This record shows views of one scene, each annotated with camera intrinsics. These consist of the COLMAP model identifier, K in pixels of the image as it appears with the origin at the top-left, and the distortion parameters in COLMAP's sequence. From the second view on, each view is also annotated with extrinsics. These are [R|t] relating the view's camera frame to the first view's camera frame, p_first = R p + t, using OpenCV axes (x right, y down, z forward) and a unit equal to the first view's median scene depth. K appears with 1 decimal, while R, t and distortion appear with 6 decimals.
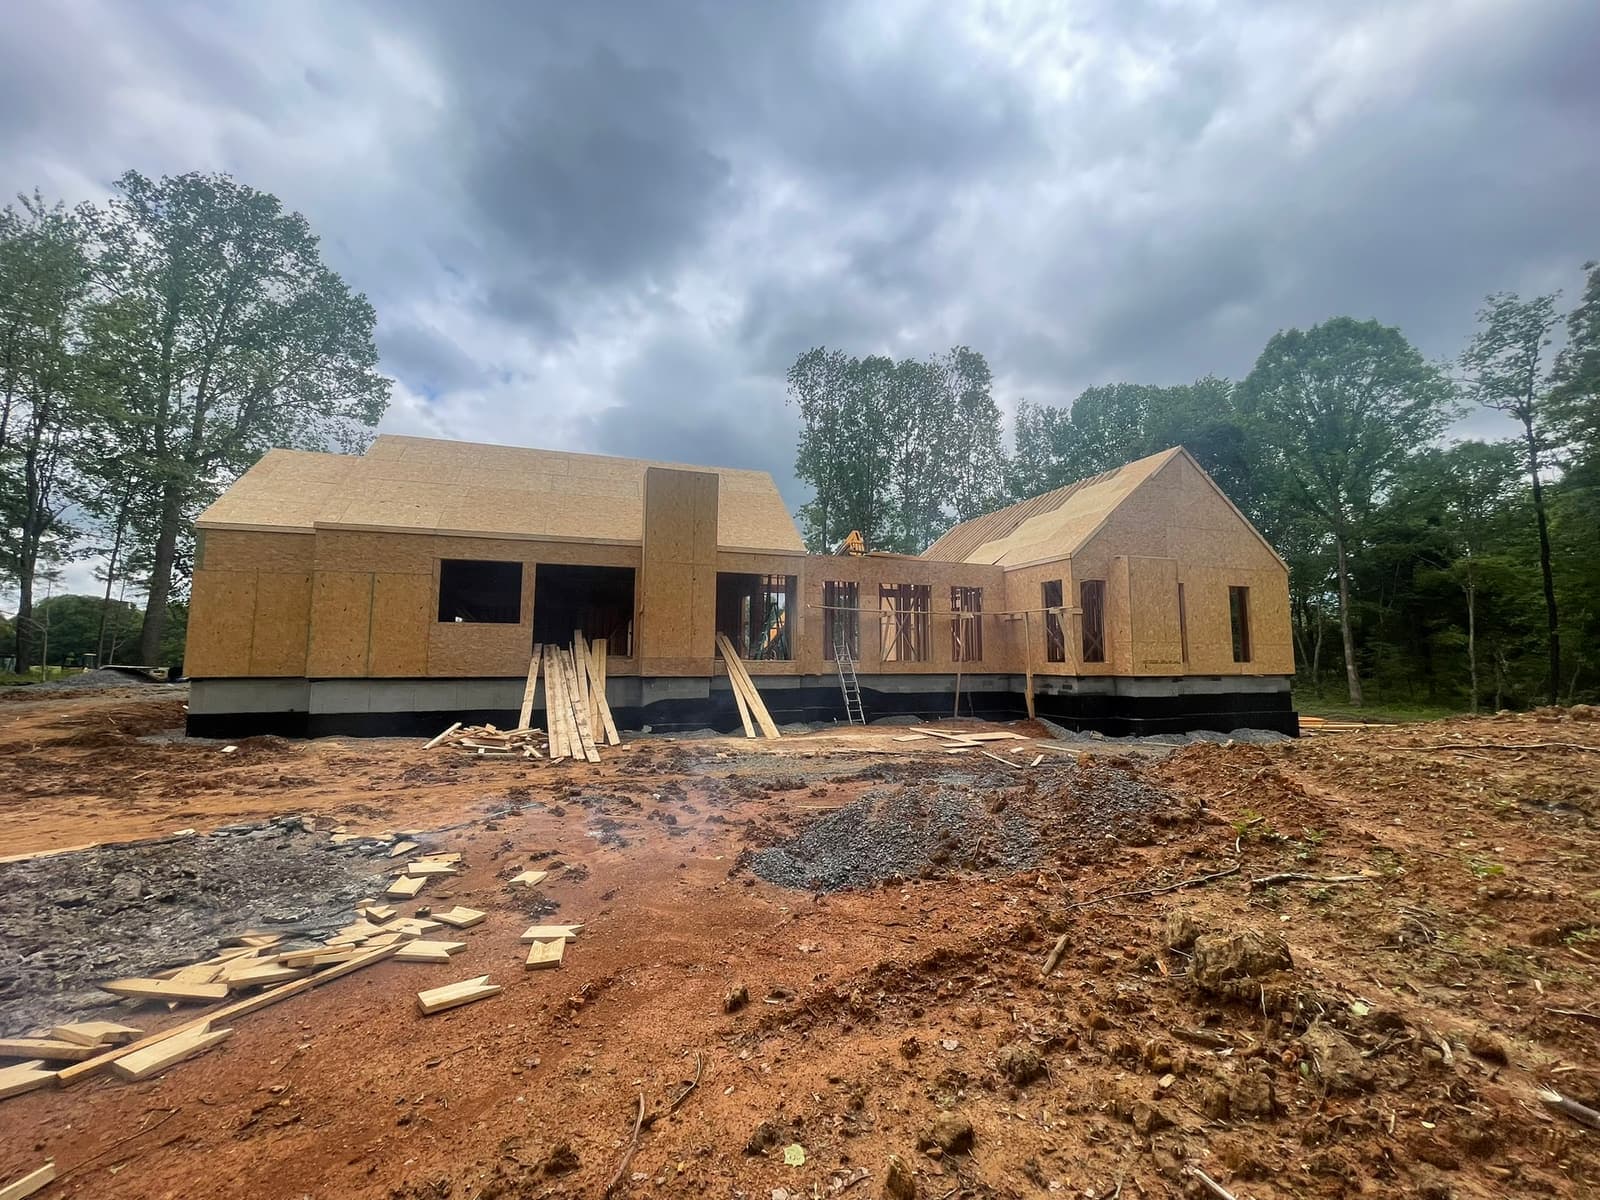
lens RADIAL K [[641.6, 0, 800.0], [0, 641.6, 600.0], [0, 0, 1]] dist [0.001253, -0.000015]
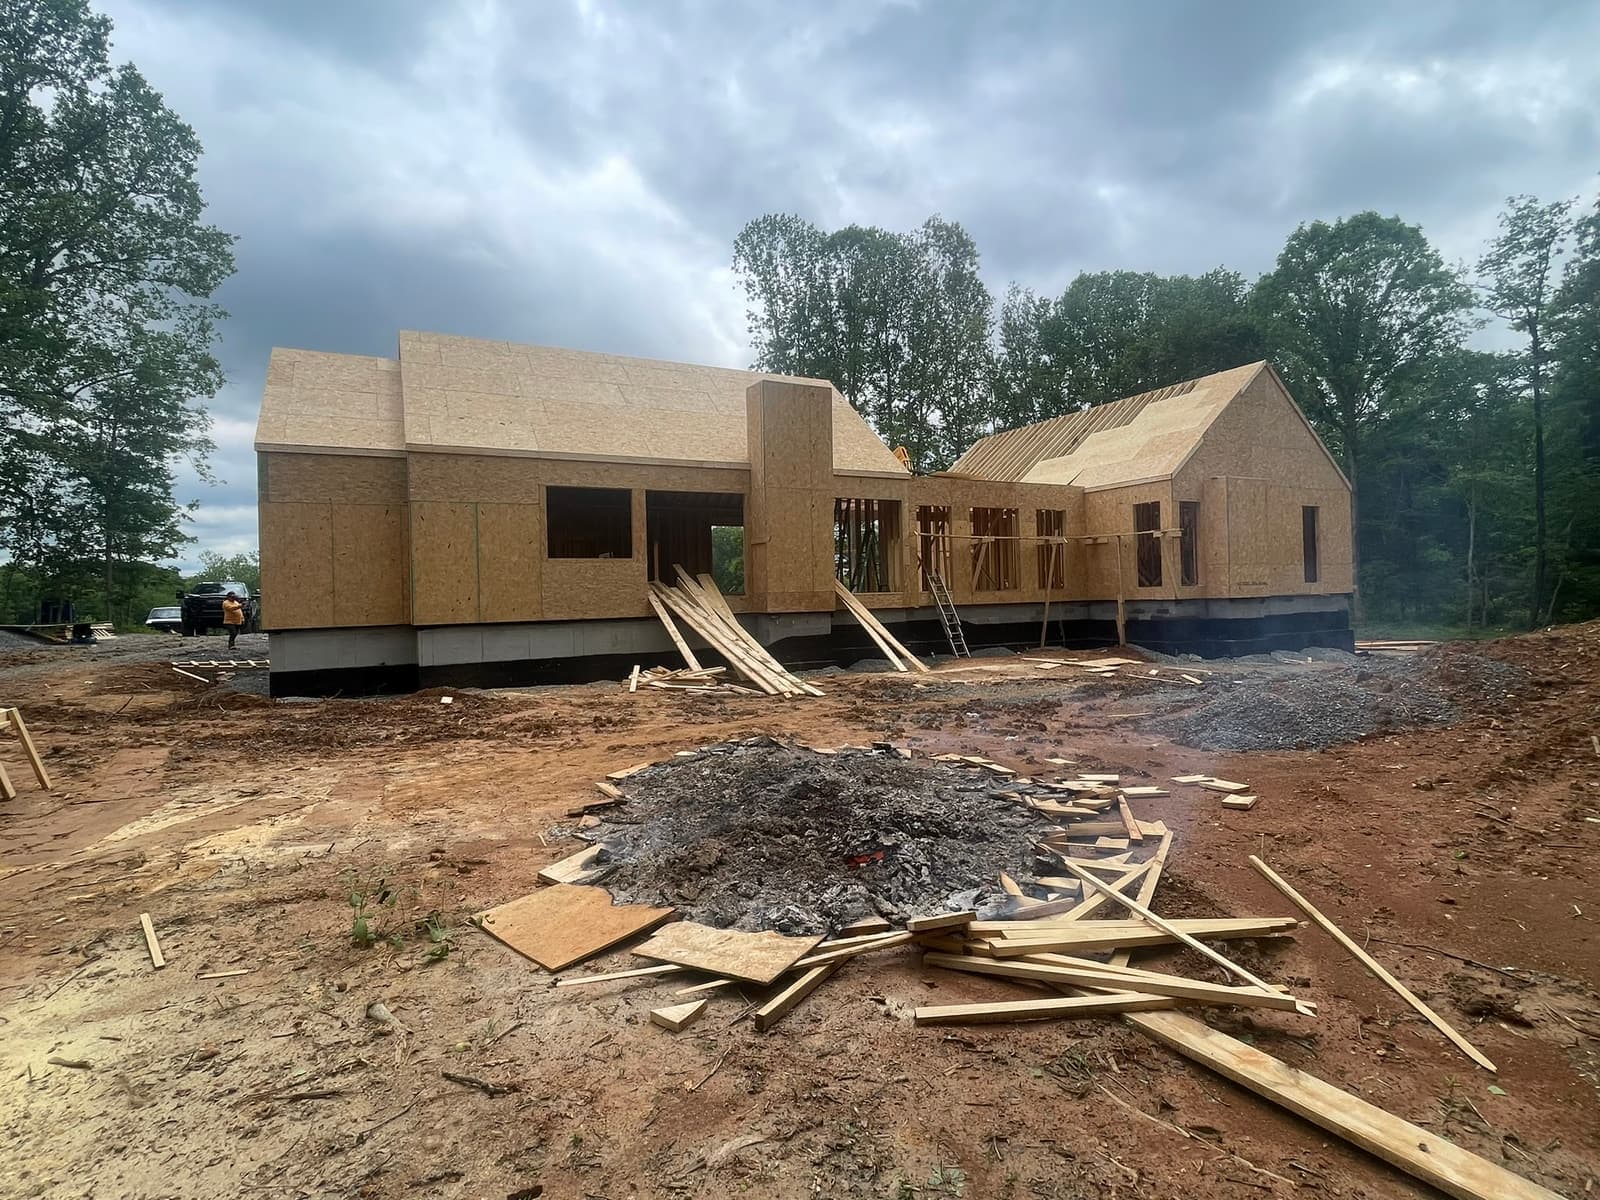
lens RADIAL K [[800.5, 0, 800.0], [0, 800.5, 600.0], [0, 0, 1]] dist [0.000062, 0.005783]
pose [[0.986393, -0.029672, 0.161703, -0.314460], [0.014234, 0.995298, 0.095808, -0.007119], [-0.163785, -0.092203, 0.982178, -0.108477]]
